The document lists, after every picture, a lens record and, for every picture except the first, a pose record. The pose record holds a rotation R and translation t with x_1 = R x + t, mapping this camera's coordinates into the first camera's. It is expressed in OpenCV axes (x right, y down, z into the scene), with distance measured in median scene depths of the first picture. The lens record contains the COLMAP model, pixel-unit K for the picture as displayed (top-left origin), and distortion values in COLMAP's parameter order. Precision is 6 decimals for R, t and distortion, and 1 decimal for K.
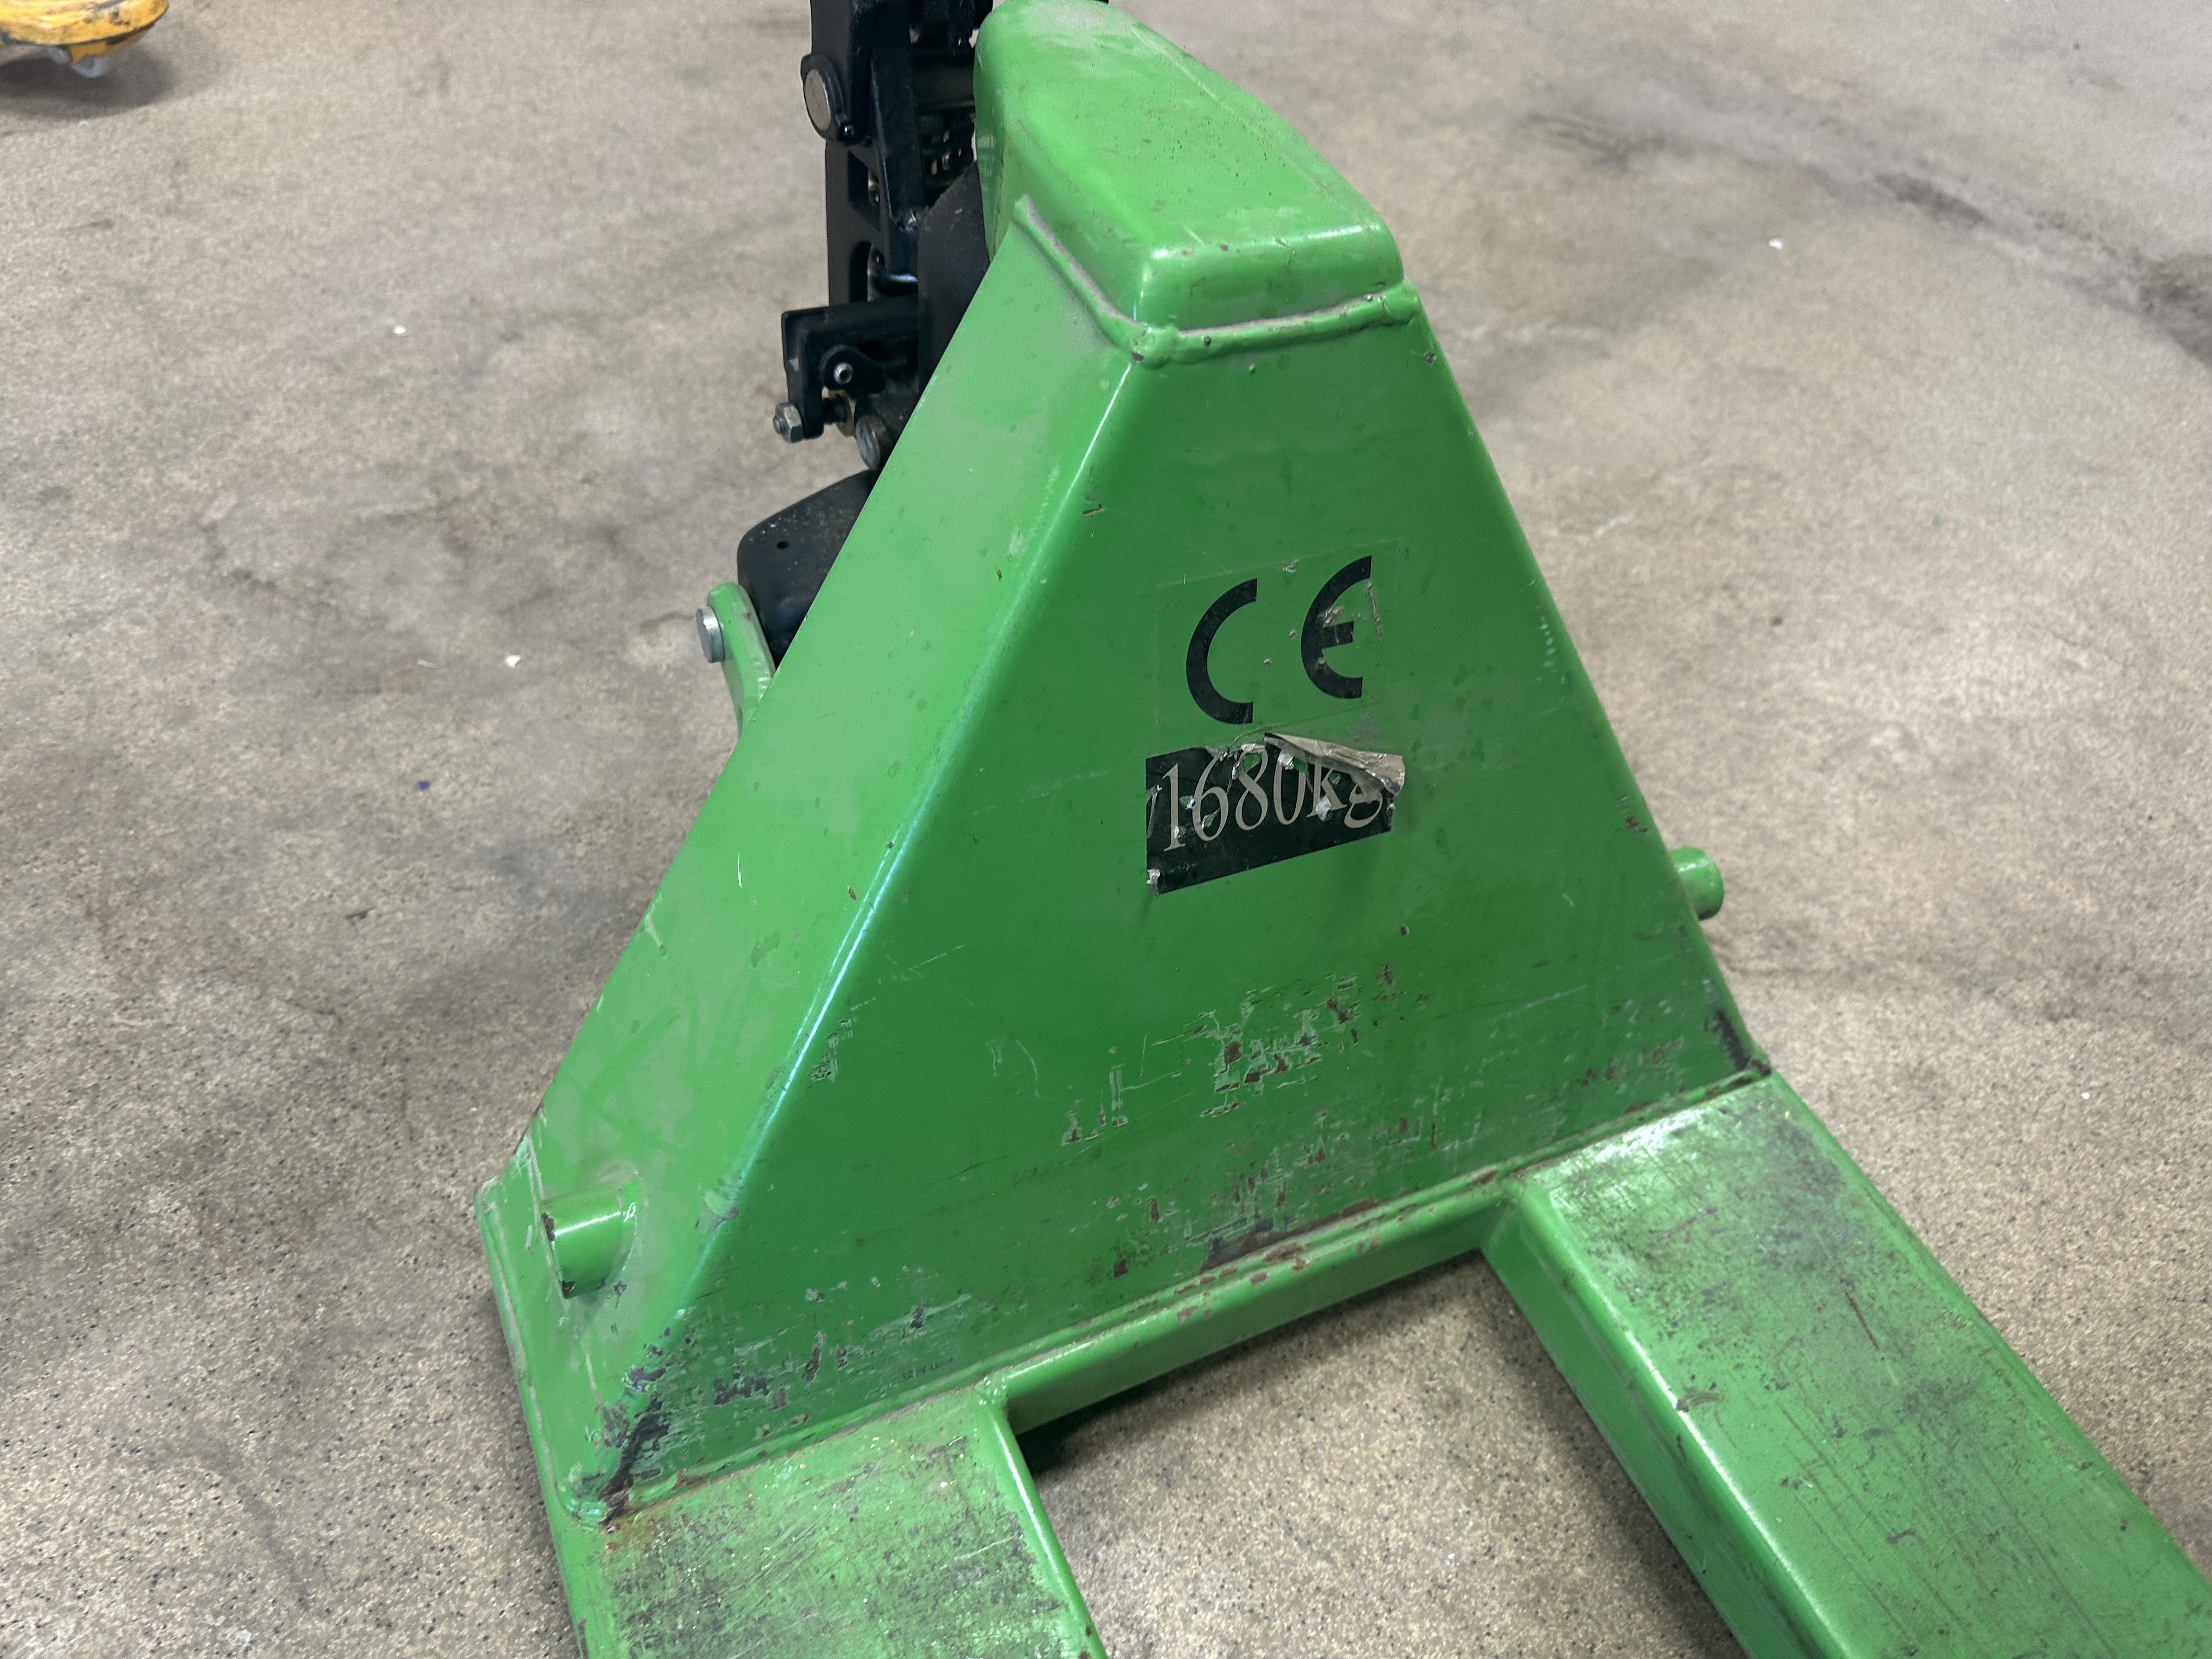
lens RADIAL K [[1587.5, 0, 1097.8], [0, 1587.5, 850.1], [0, 0, 1]] dist [-0.004621, -0.007025]
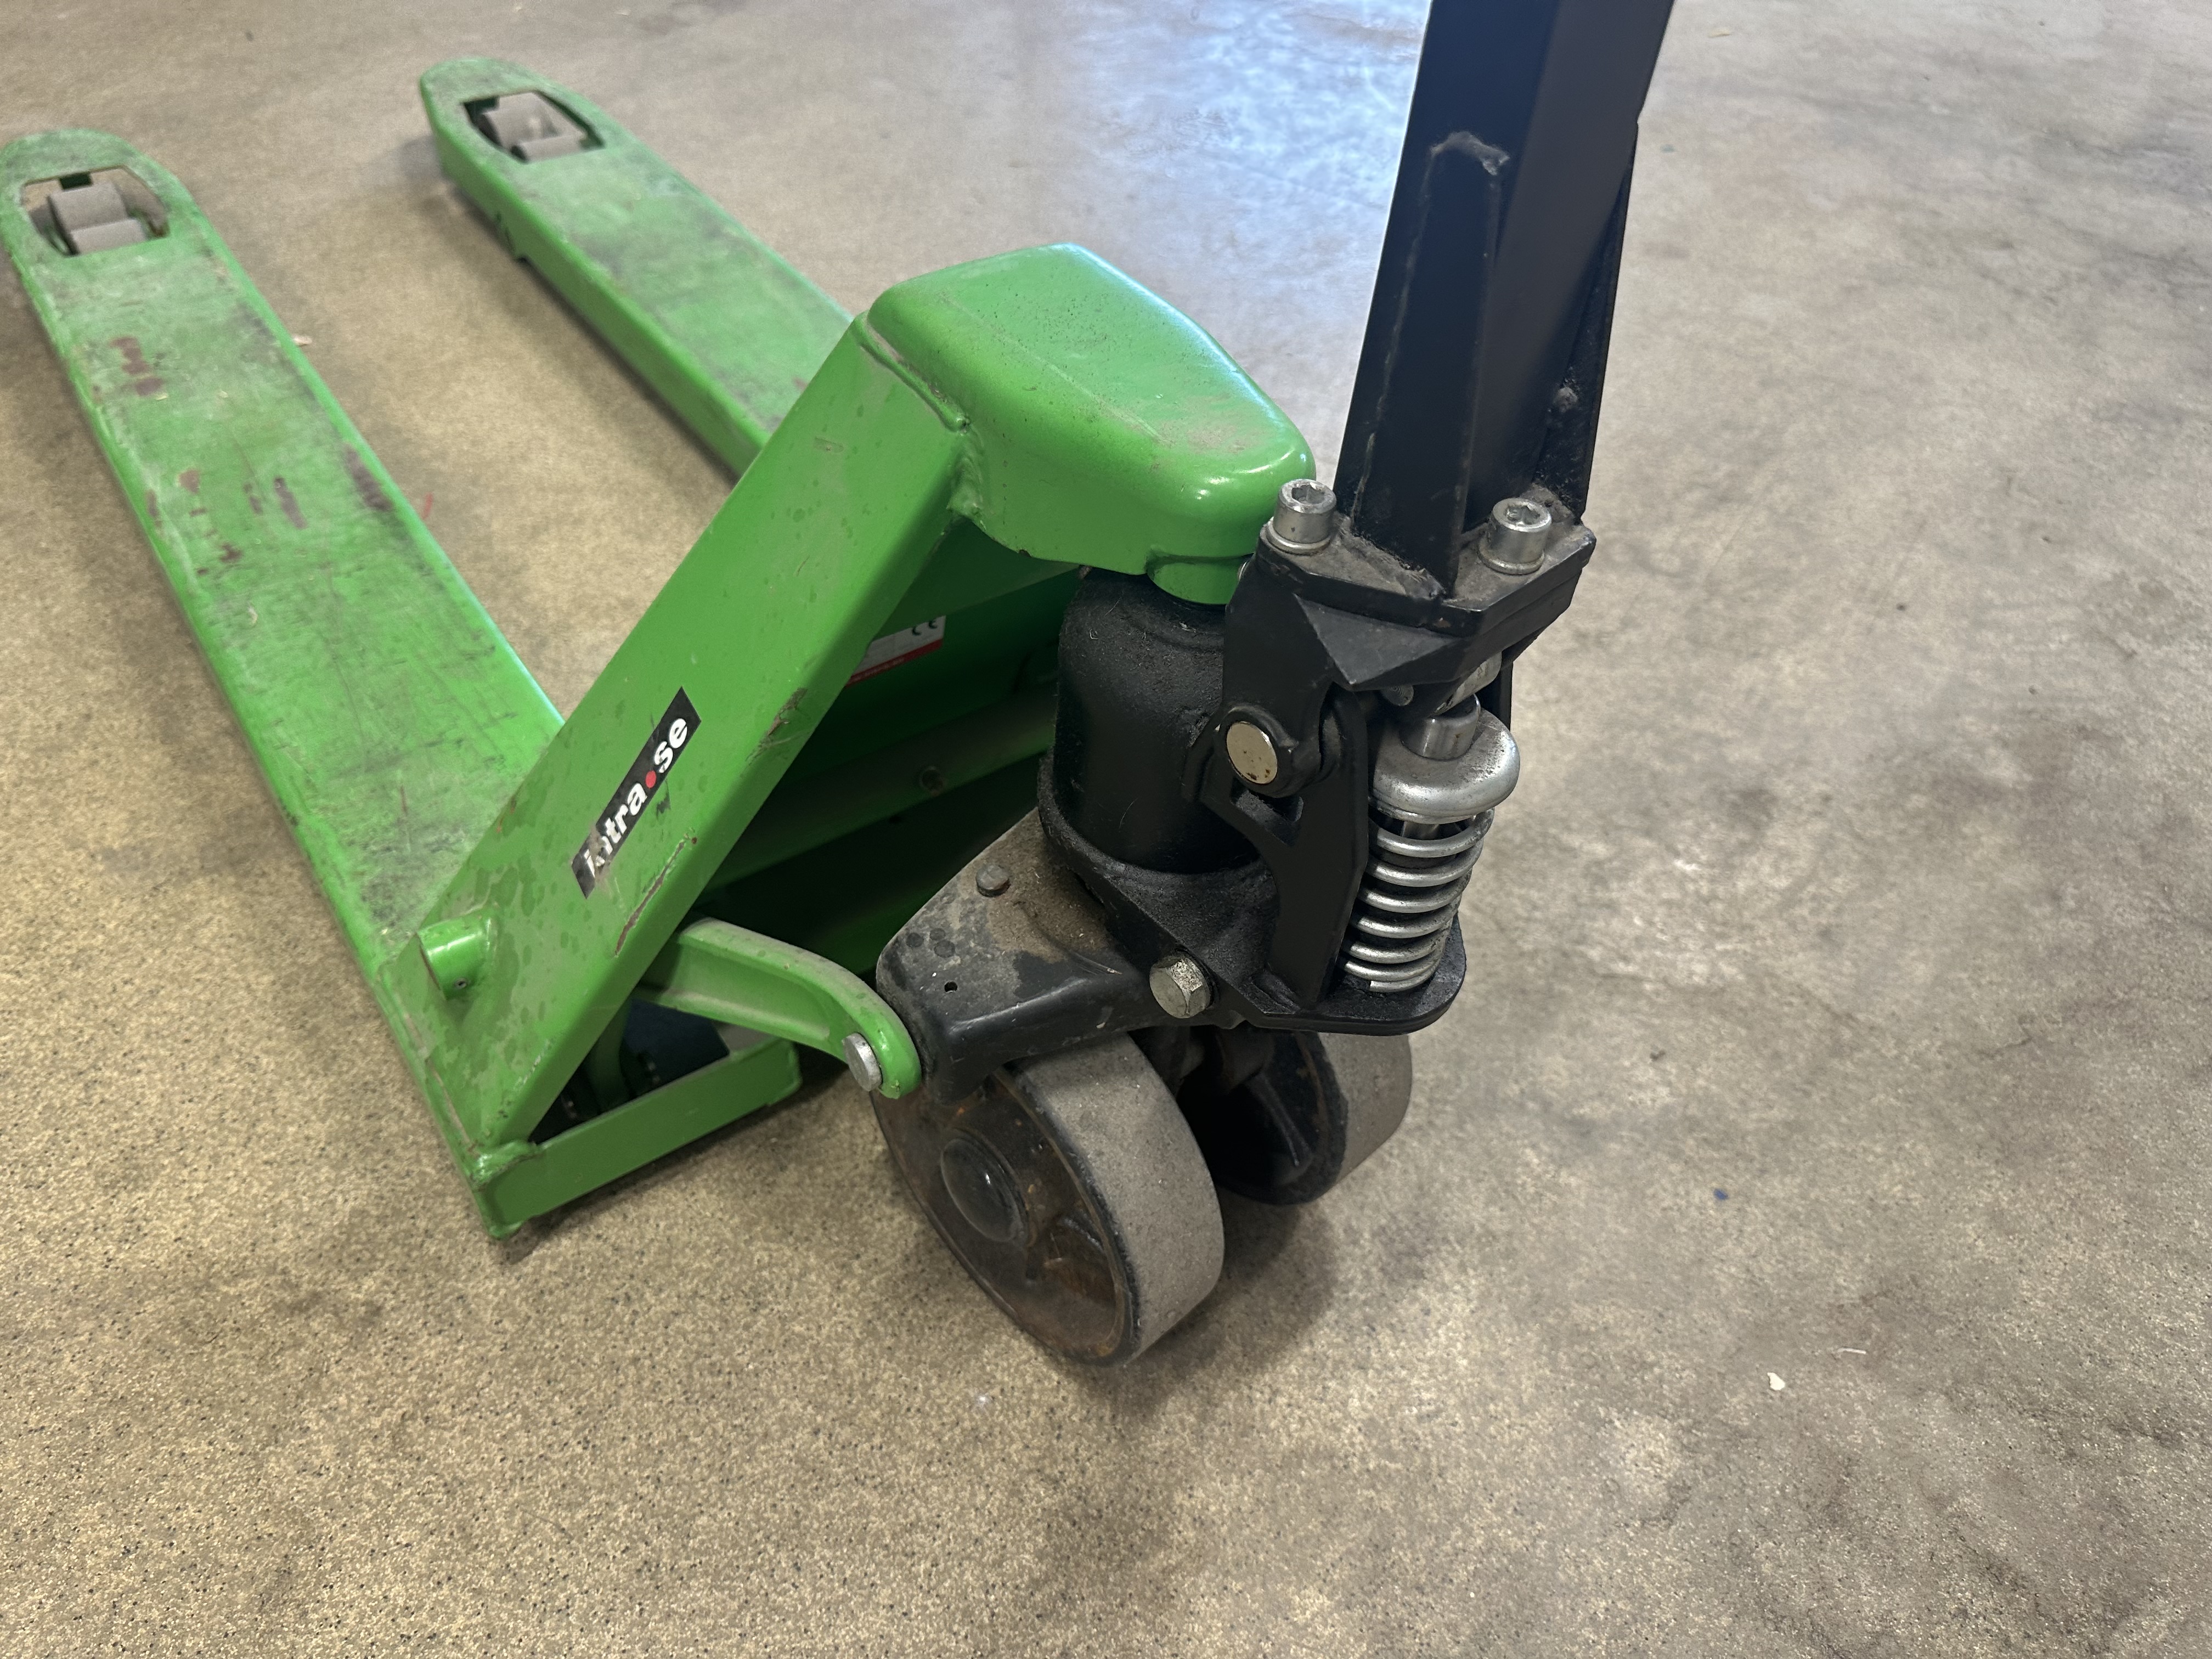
lens RADIAL K [[1575.0, 0, 1106.0], [0, 1575.0, 829.5], [0, 0, 1]] dist [-0.007239, -0.009822]
pose [[-0.969765, 0.022832, -0.242972, 0.151607], [-0.243657, -0.034639, 0.969243, -0.792652], [0.013713, 0.999139, 0.039155, 0.667509]]
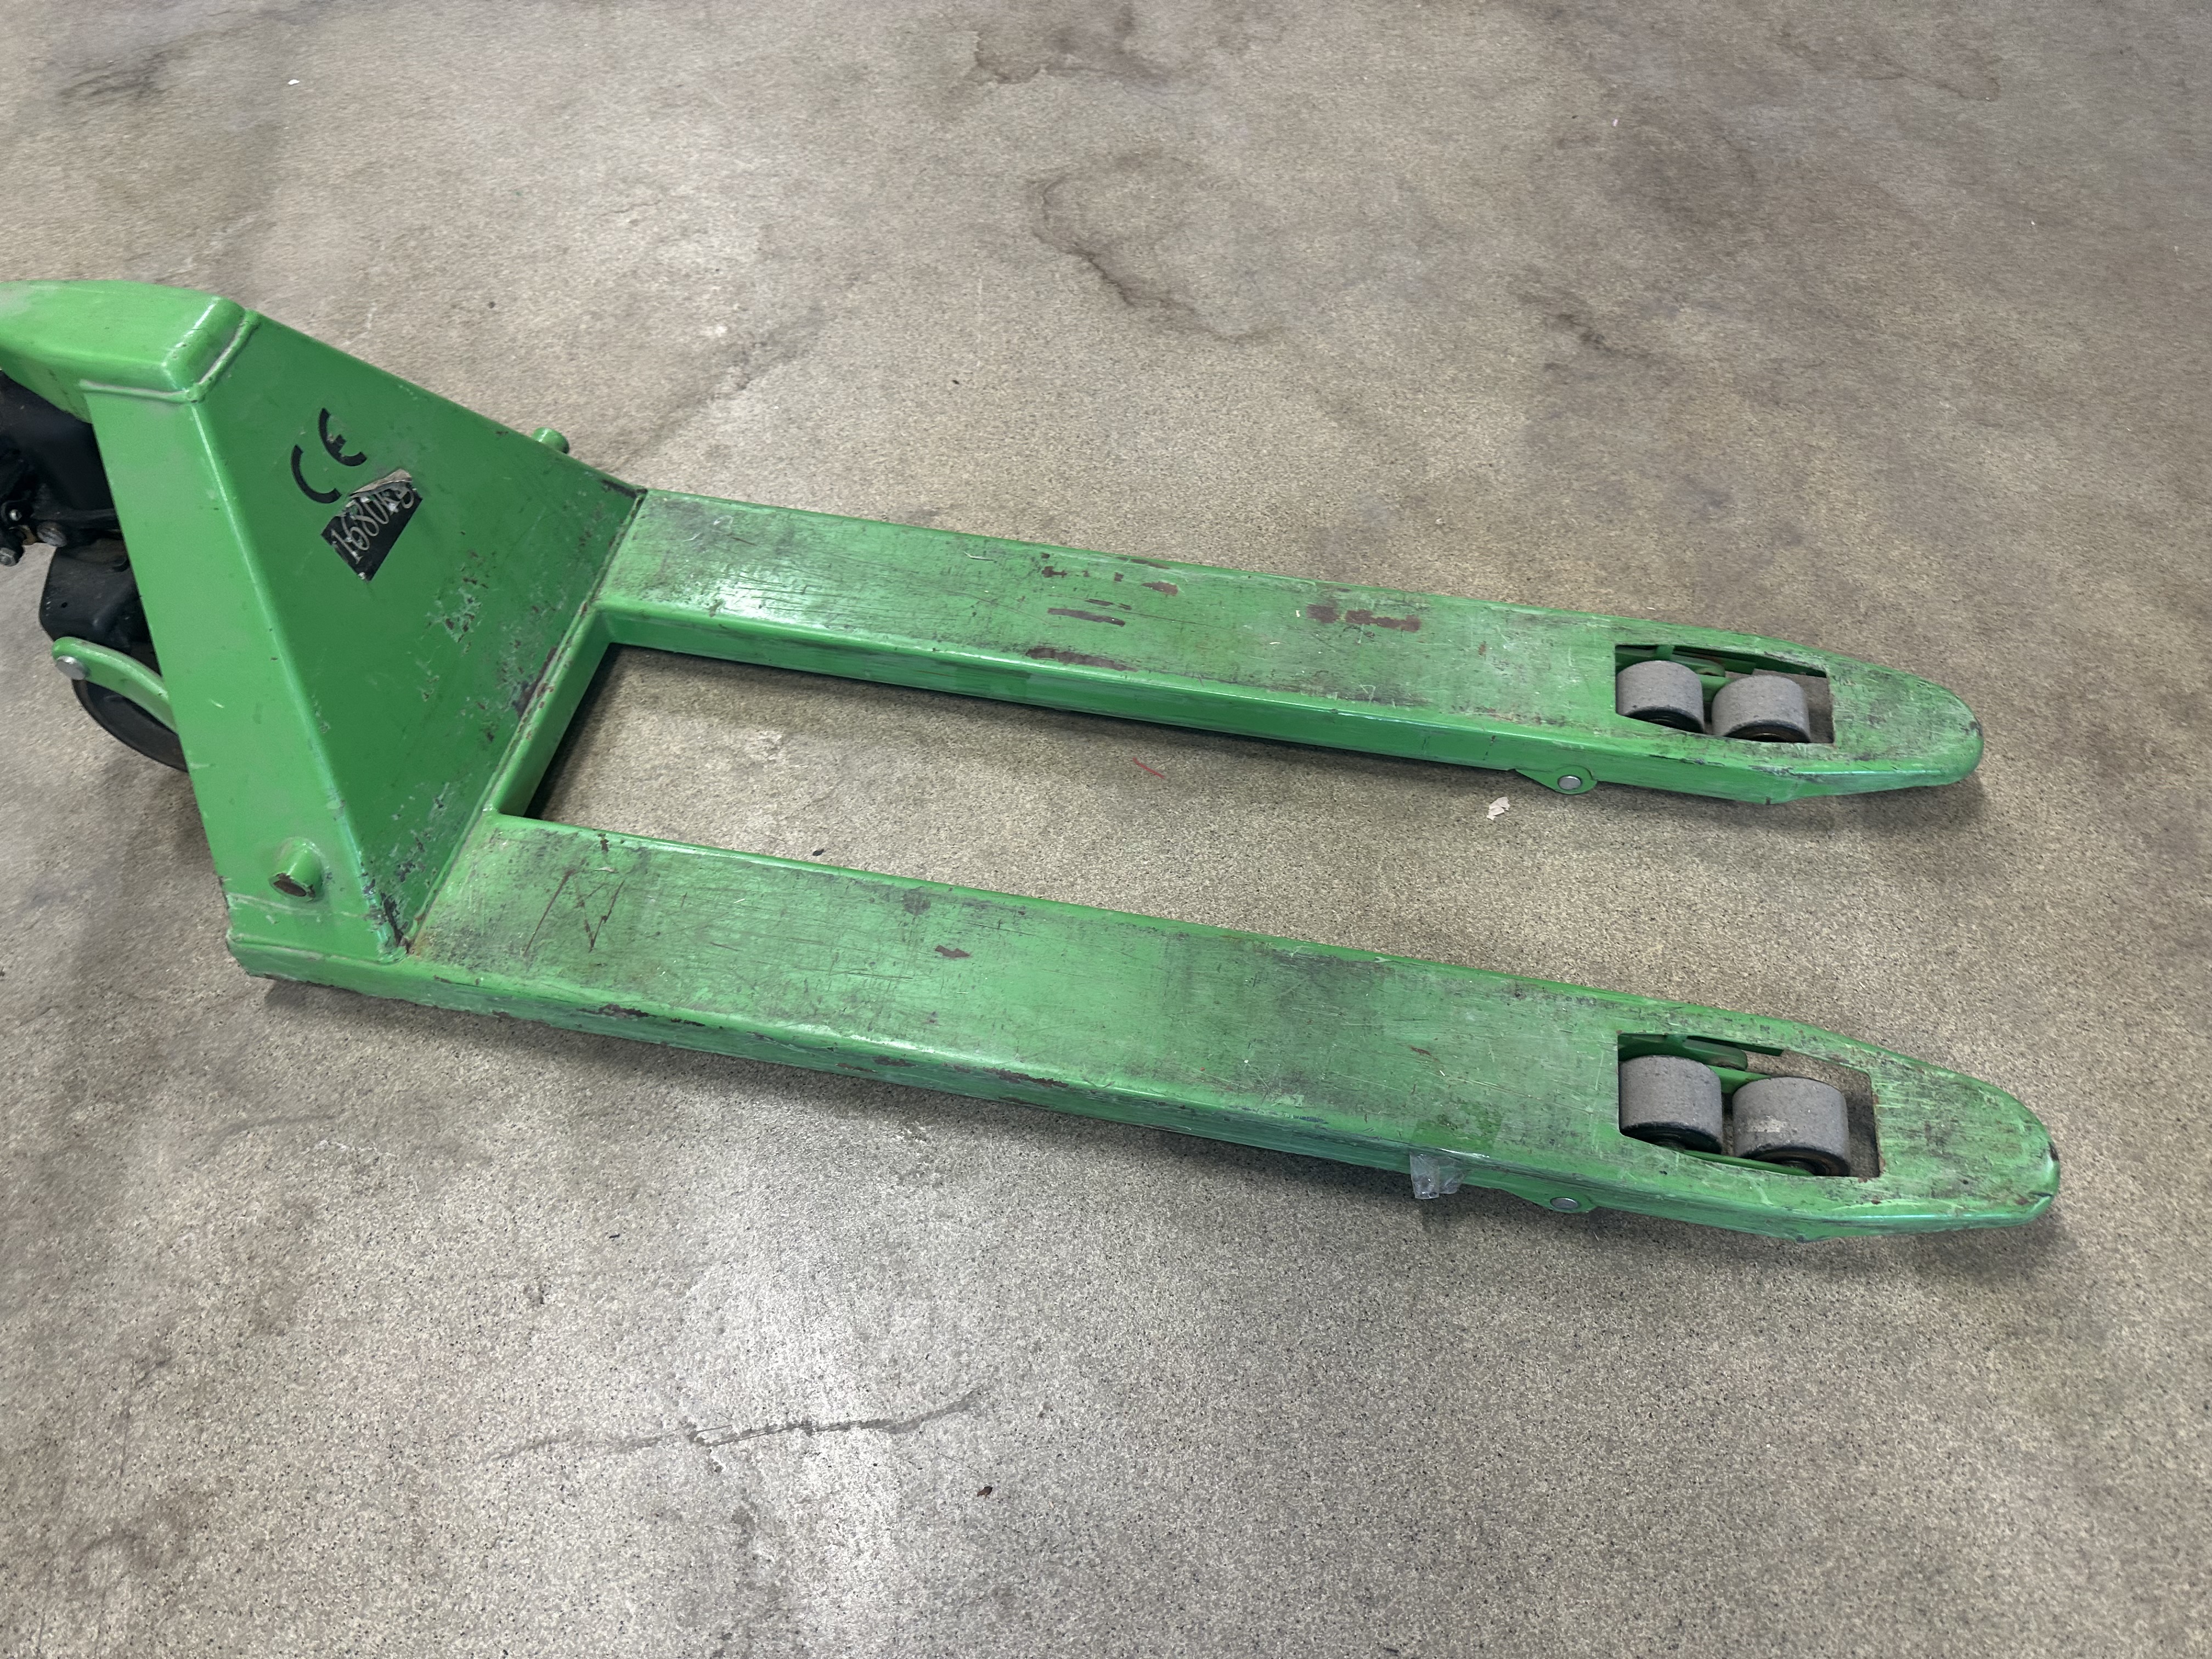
lens RADIAL K [[1580.8, 0, 1095.8], [0, 1580.8, 831.2], [0, 0, 1]] dist [0.066775, -0.091486]
pose [[0.577557, -0.723951, 0.377257, -0.274897], [0.648796, 0.687541, 0.326114, 0.114870], [-0.495470, 0.056413, 0.866791, -0.847042]]
